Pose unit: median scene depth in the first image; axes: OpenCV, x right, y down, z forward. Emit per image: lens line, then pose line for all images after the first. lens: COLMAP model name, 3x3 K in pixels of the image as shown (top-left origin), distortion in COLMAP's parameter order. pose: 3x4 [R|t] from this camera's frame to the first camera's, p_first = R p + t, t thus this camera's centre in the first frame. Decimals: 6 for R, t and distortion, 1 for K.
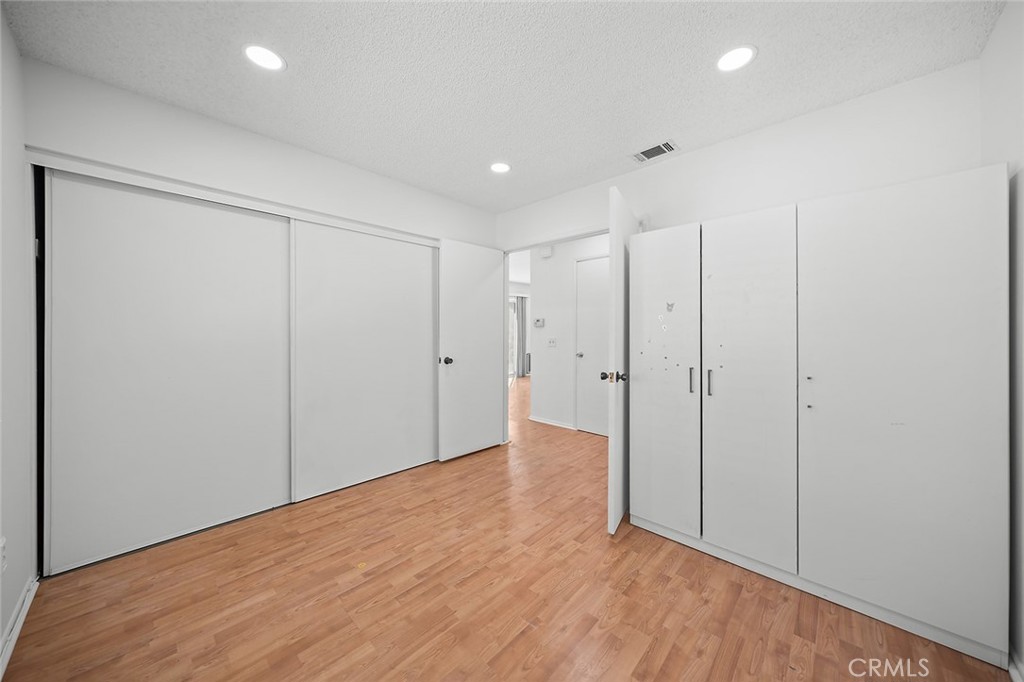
lens RADIAL K [[352.9, 0, 511.4], [0, 352.9, 335.4], [0, 0, 1]] dist [-0.000136, -0.000018]
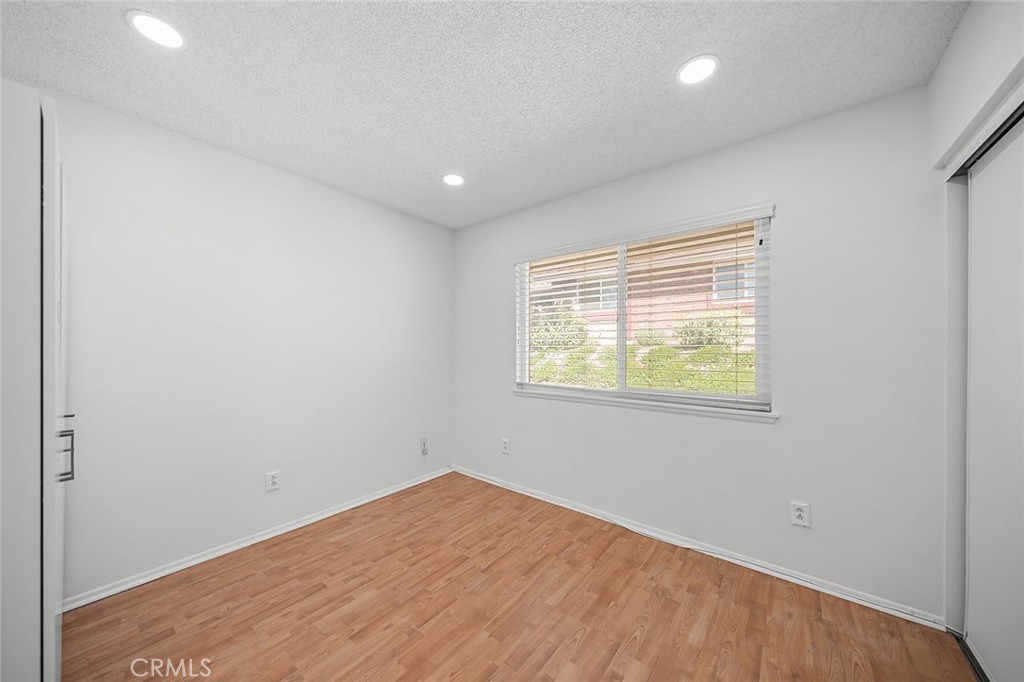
lens RADIAL K [[352.9, 0, 512.6], [0, 352.9, 344.8], [0, 0, 1]] dist [-0.000136, -0.000018]
pose [[-0.996107, -0.002108, -0.088130, -0.137759], [-0.002276, 0.999996, 0.001802, -0.054538], [0.088126, 0.001995, -0.996107, 2.071907]]
